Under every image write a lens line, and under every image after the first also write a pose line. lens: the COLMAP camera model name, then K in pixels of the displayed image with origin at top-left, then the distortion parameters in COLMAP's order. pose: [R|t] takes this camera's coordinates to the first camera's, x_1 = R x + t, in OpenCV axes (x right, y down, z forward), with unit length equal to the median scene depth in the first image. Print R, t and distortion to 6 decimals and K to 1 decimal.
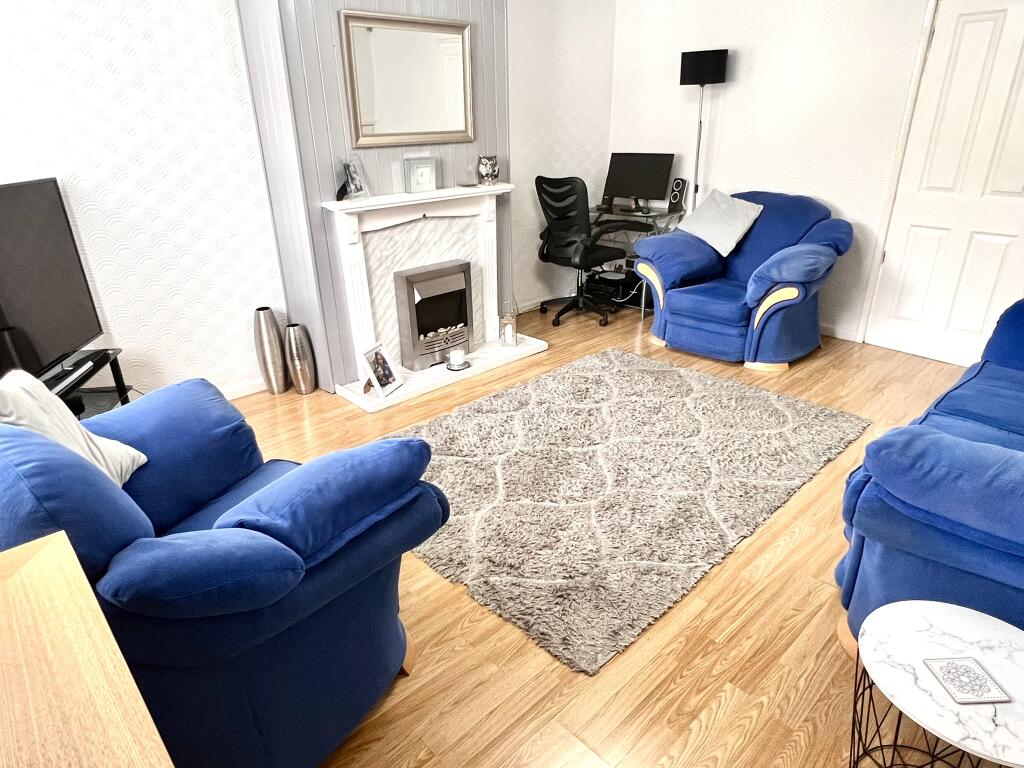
lens RADIAL K [[620.8, 0, 511.3], [0, 620.8, 386.9], [0, 0, 1]] dist [0.003097, -0.000504]
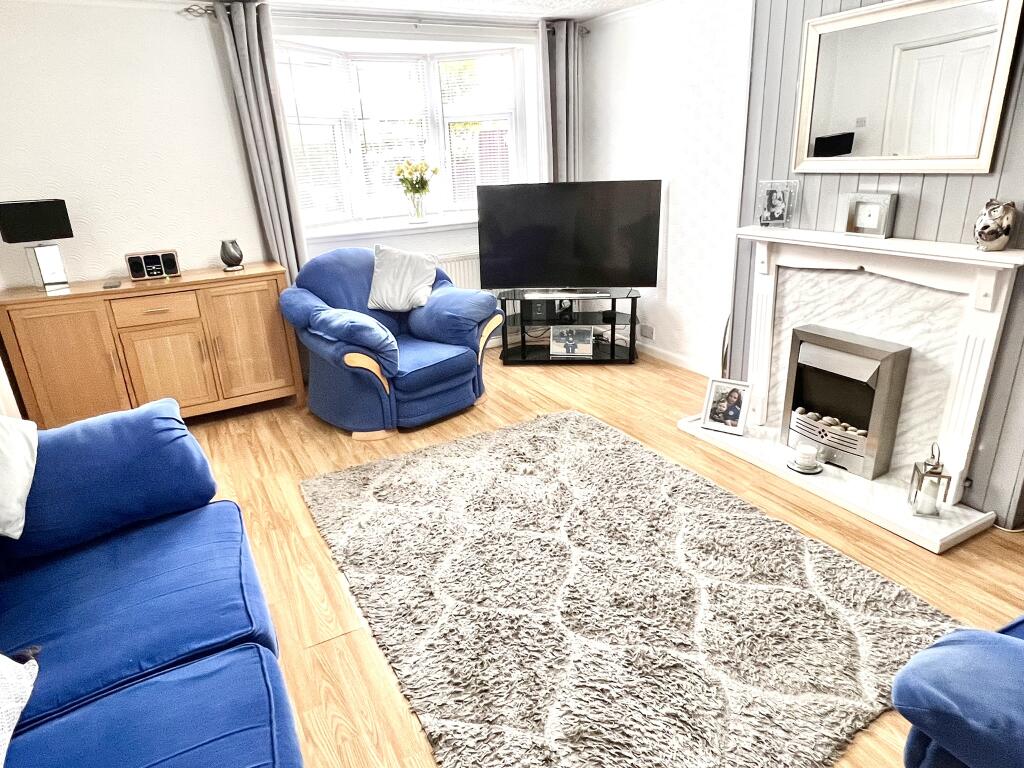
lens RADIAL K [[620.8, 0, 510.3], [0, 620.8, 380.5], [0, 0, 1]] dist [0.003097, -0.000504]
pose [[-0.252518, 0.354962, -0.900132, 0.693493], [-0.337234, 0.839663, 0.425722, -0.344382], [0.906922, 0.411057, -0.092324, 0.759618]]
